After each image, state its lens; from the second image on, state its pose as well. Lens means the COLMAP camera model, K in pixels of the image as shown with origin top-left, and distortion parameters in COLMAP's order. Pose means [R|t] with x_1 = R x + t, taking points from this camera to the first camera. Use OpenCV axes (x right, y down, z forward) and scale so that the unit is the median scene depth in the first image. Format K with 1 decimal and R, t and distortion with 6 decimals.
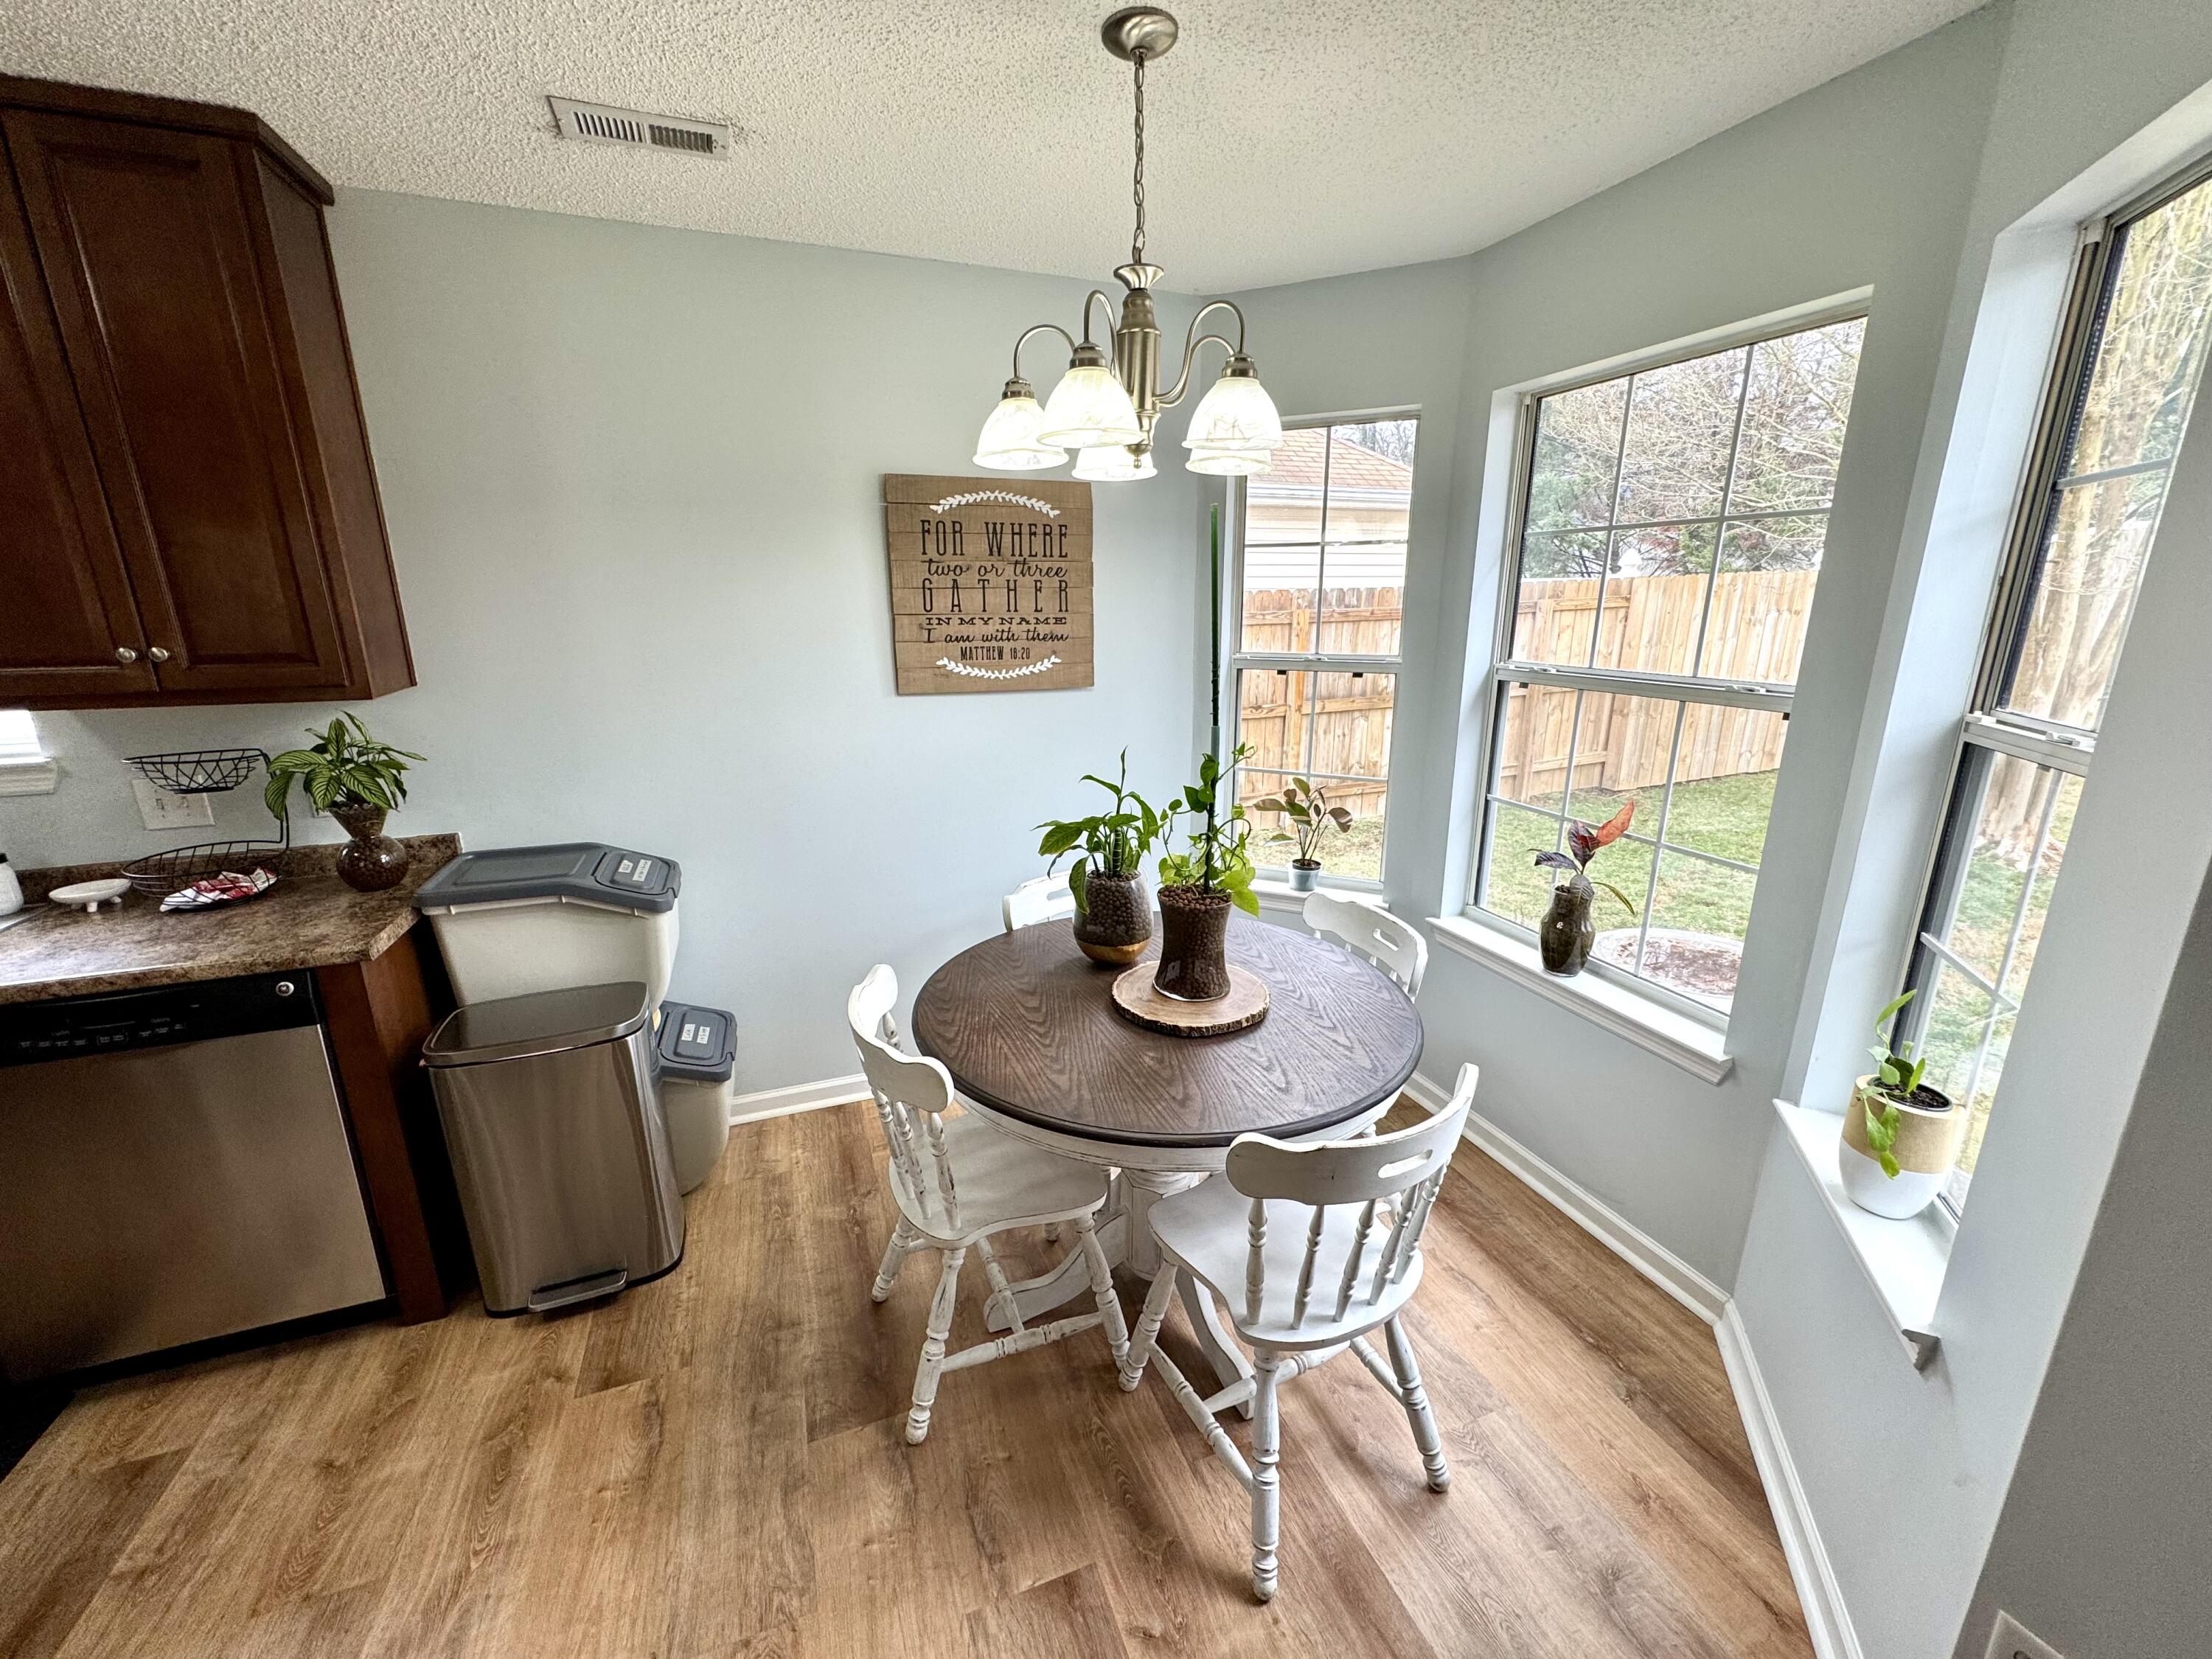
lens RADIAL K [[885.3, 0, 1105.6], [0, 885.3, 835.5], [0, 0, 1]] dist [-0.001903, 0.000347]
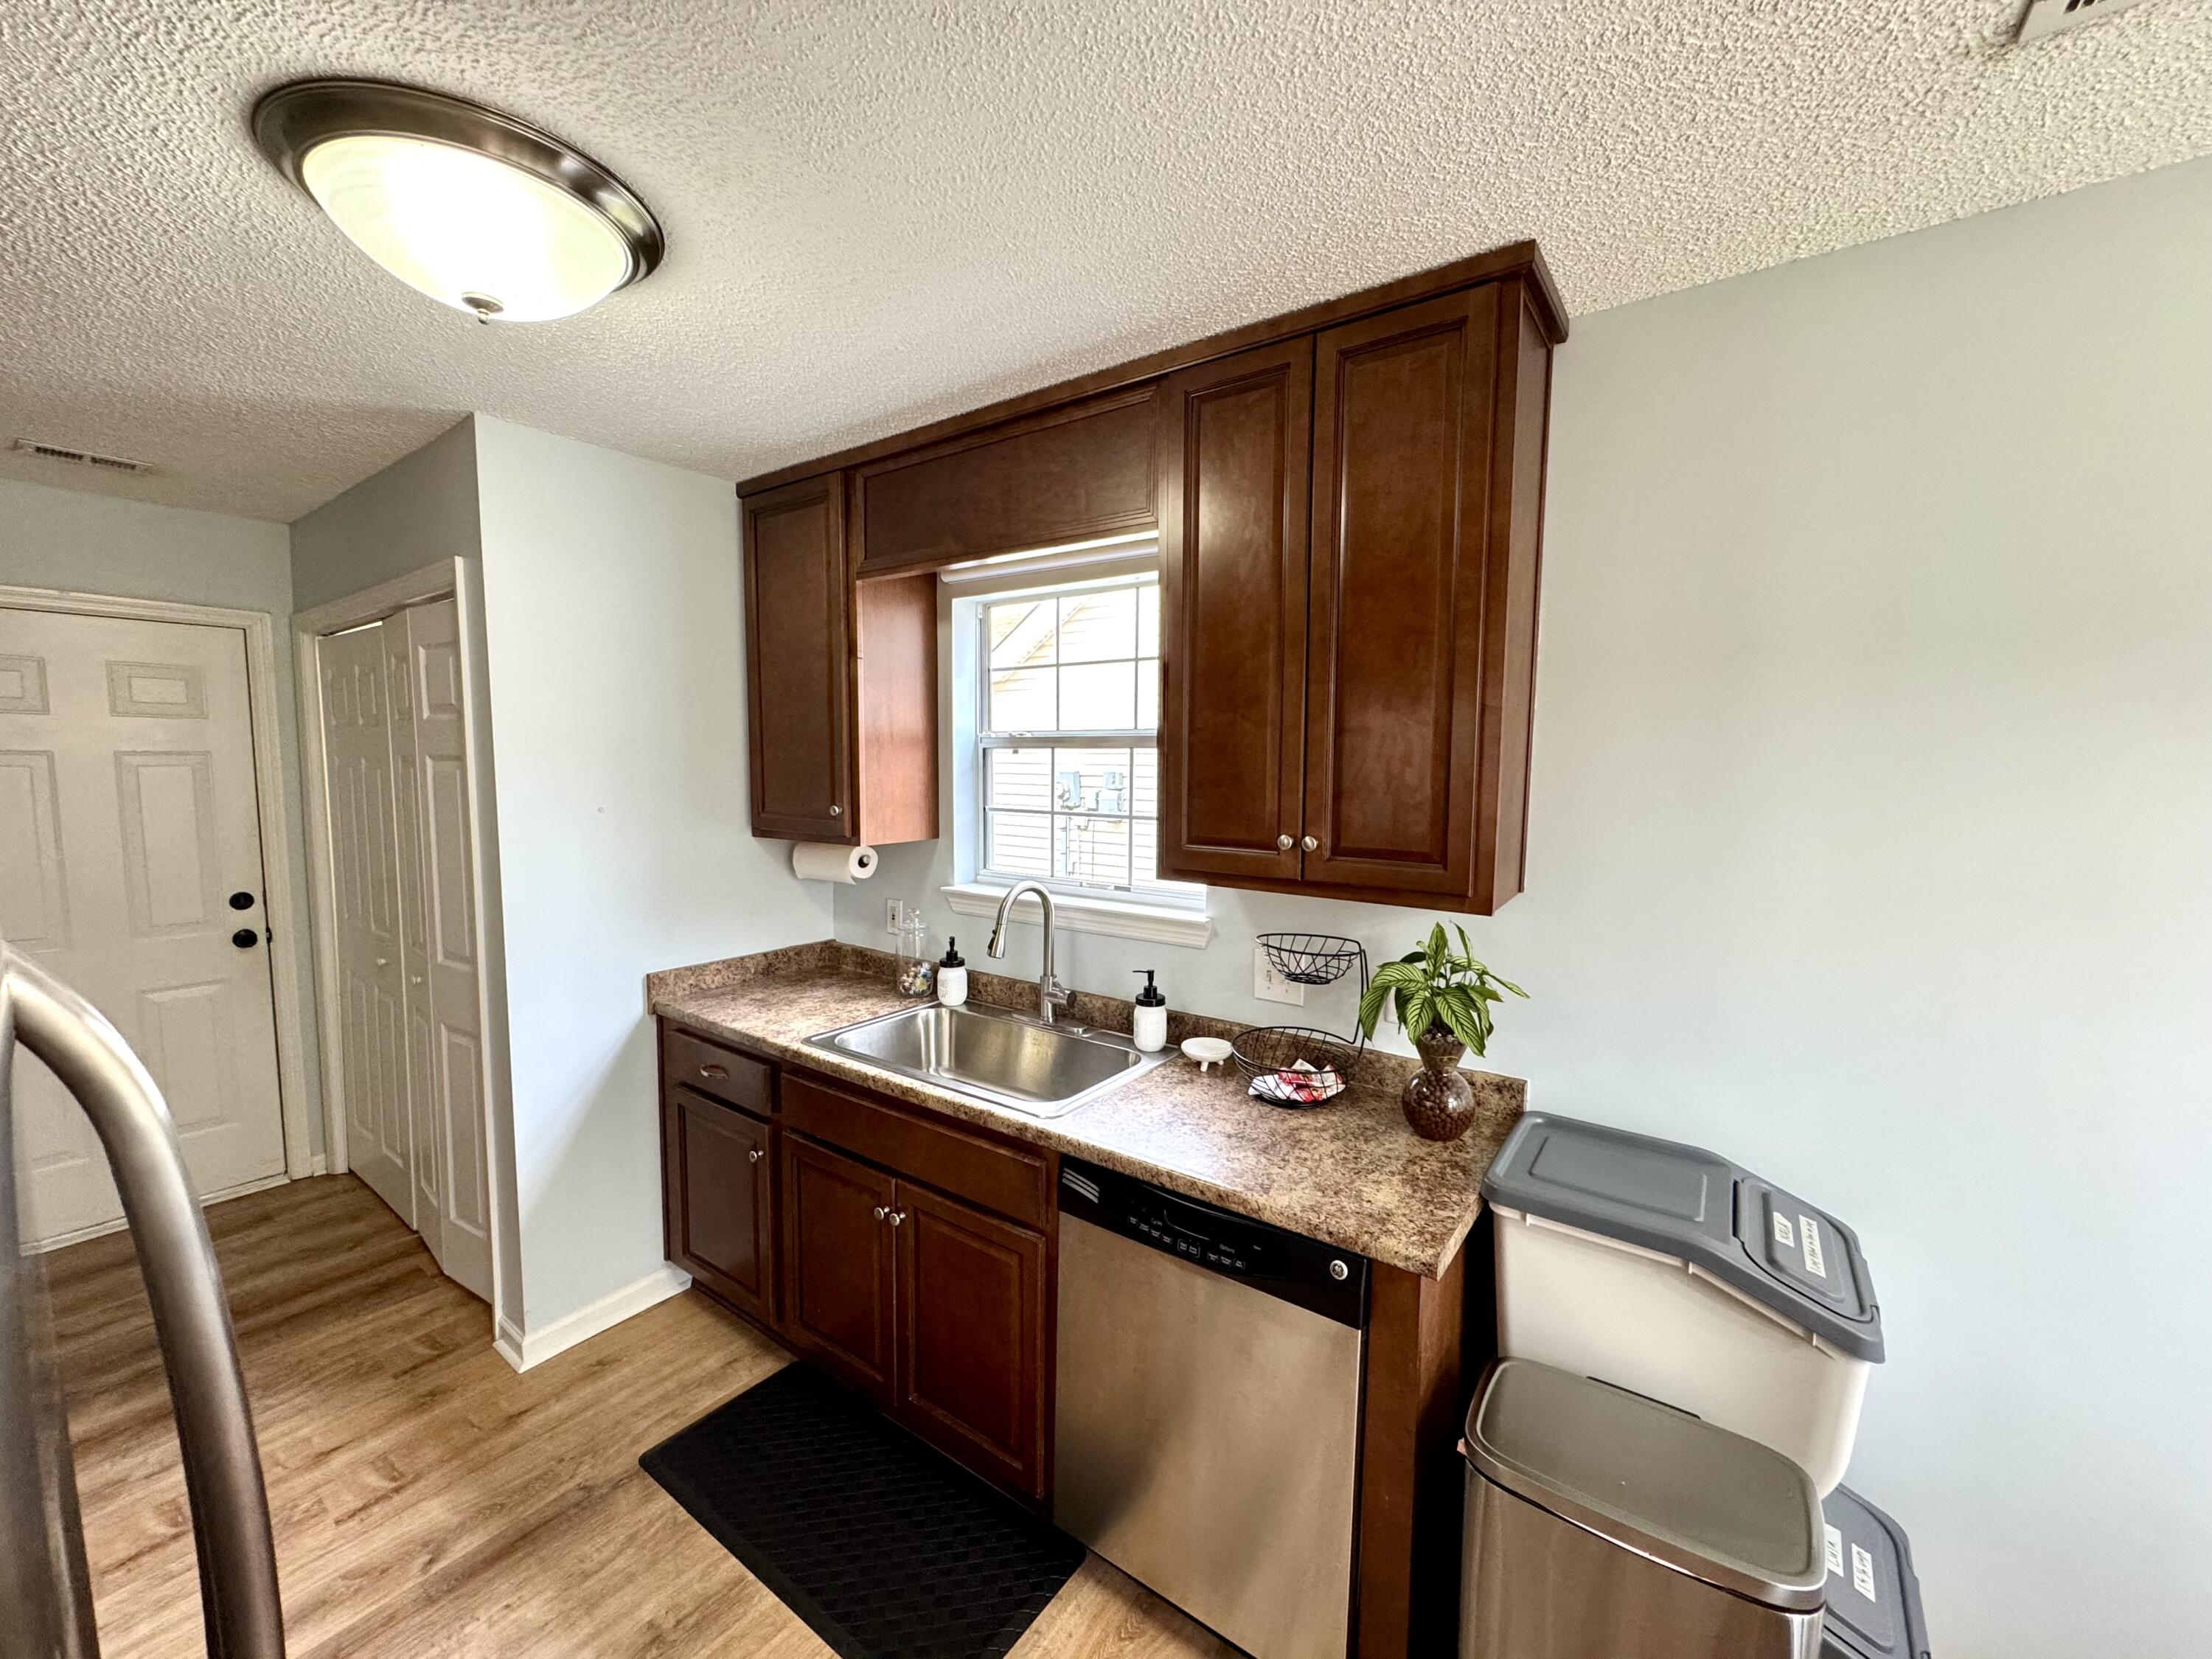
lens RADIAL K [[885.3, 0, 1105.6], [0, 885.3, 835.5], [0, 0, 1]] dist [-0.001903, 0.000347]
pose [[0.549380, 0.086406, -0.831093, -0.365530], [-0.227129, 0.972630, -0.049019, -0.106081], [0.804111, 0.215696, 0.553969, 0.268643]]
